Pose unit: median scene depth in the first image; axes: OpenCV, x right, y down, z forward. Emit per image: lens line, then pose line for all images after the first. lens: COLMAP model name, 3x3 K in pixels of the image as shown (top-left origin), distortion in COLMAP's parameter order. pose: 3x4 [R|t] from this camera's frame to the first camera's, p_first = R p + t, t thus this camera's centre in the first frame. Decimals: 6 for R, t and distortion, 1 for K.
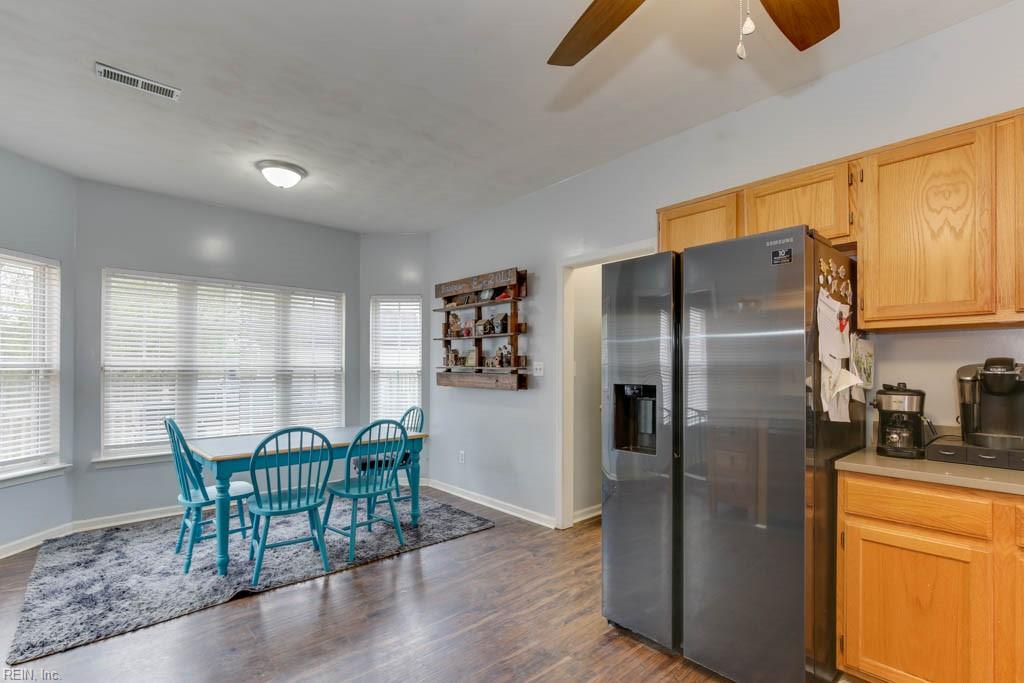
lens RADIAL K [[474.2, 0, 520.9], [0, 474.2, 362.1], [0, 0, 1]] dist [-0.010993, 0.002783]
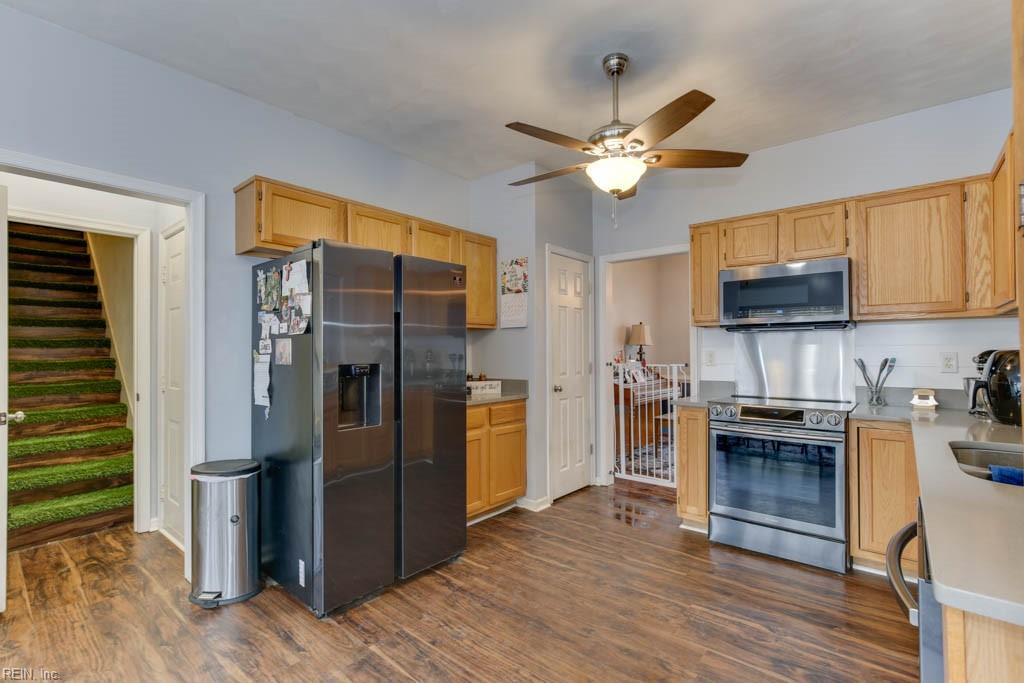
lens RADIAL K [[474.2, 0, 509.0], [0, 474.2, 342.2], [0, 0, 1]] dist [-0.010993, 0.002783]
pose [[-0.132358, 0.018356, 0.991032, -0.846334], [-0.009968, 0.999753, -0.019848, 0.016241], [-0.991152, -0.012506, -0.132142, 0.800897]]
